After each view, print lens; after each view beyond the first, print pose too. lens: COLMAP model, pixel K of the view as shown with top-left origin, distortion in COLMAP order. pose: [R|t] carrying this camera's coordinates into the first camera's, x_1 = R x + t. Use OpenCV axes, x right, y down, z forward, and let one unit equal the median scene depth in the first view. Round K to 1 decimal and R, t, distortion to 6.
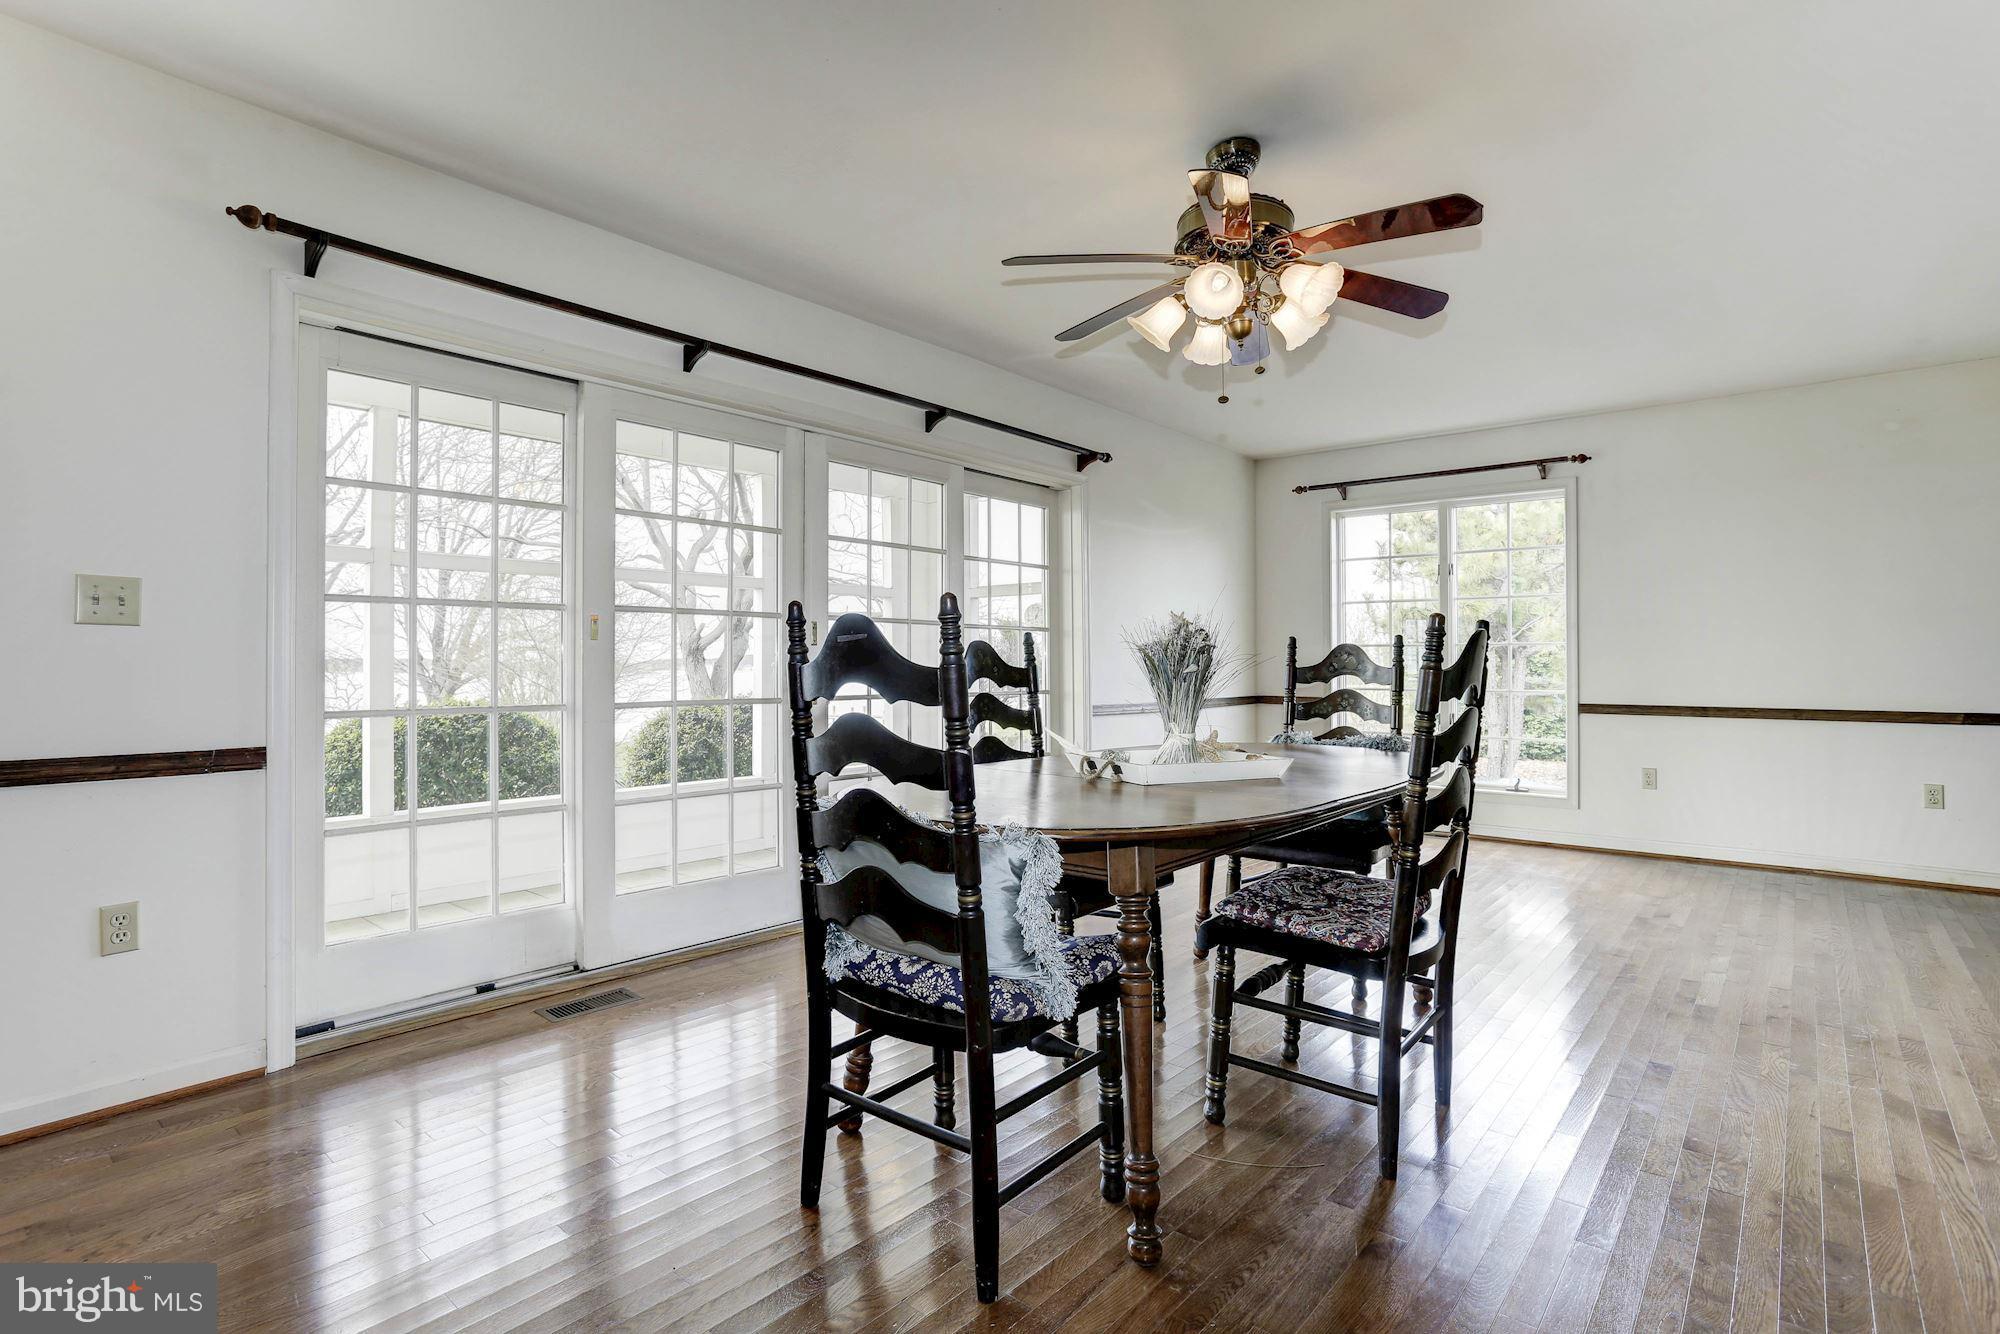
lens RADIAL K [[968.4, 0, 1009.4], [0, 968.4, 667.4], [0, 0, 1]] dist [-0.006405, 0.000122]
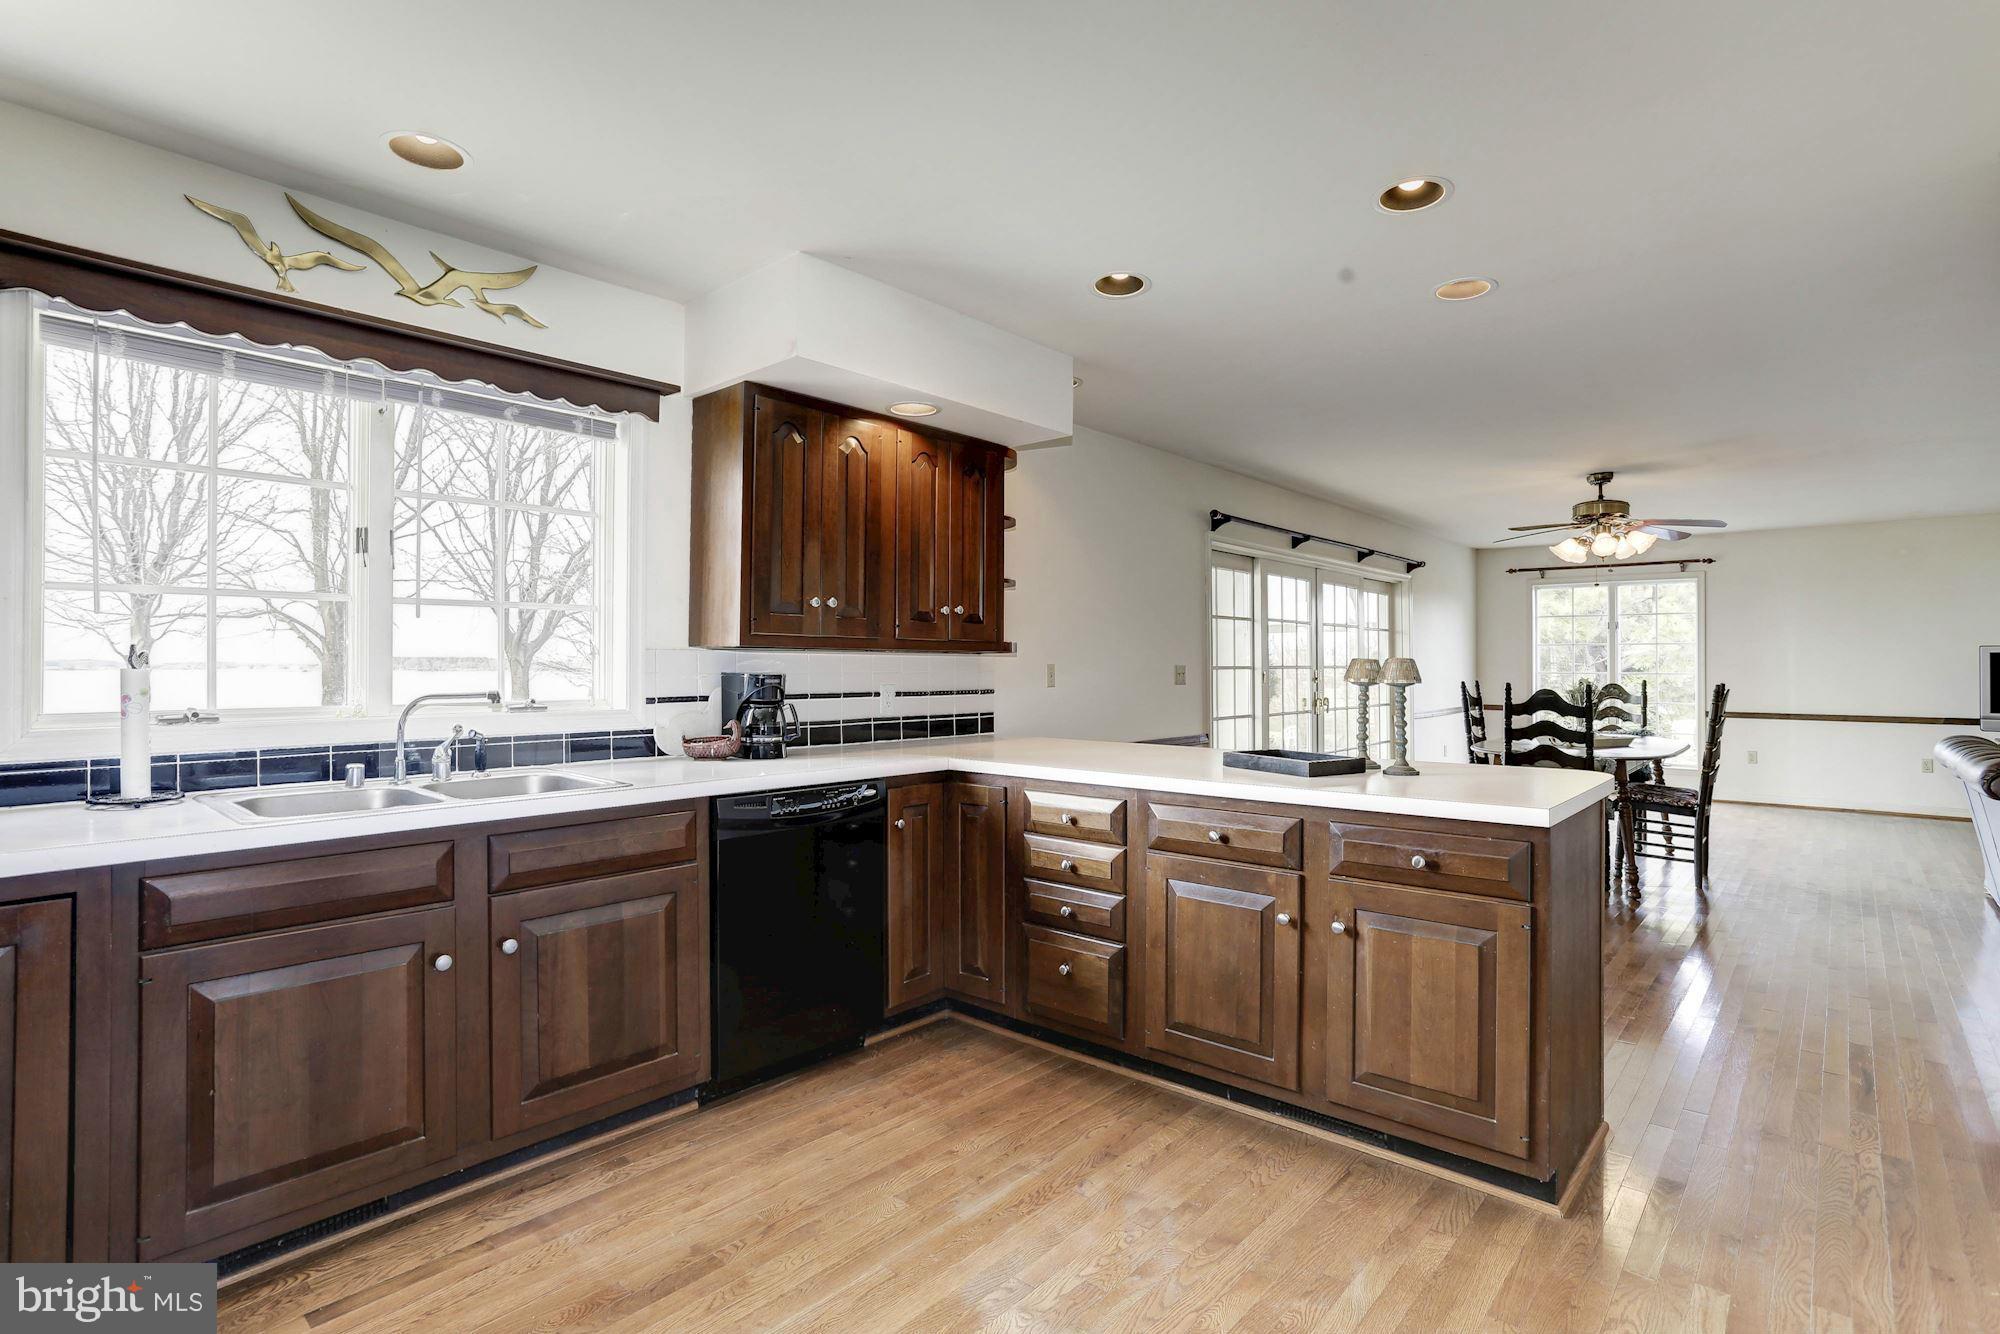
lens RADIAL K [[968.4, 0, 990.8], [0, 968.4, 666.6], [0, 0, 1]] dist [-0.006405, 0.000122]
pose [[0.999403, 0.001412, -0.034533, -0.598205], [-0.001368, 0.999998, 0.001310, -0.041727], [0.034535, -0.001262, 0.999403, -0.711188]]
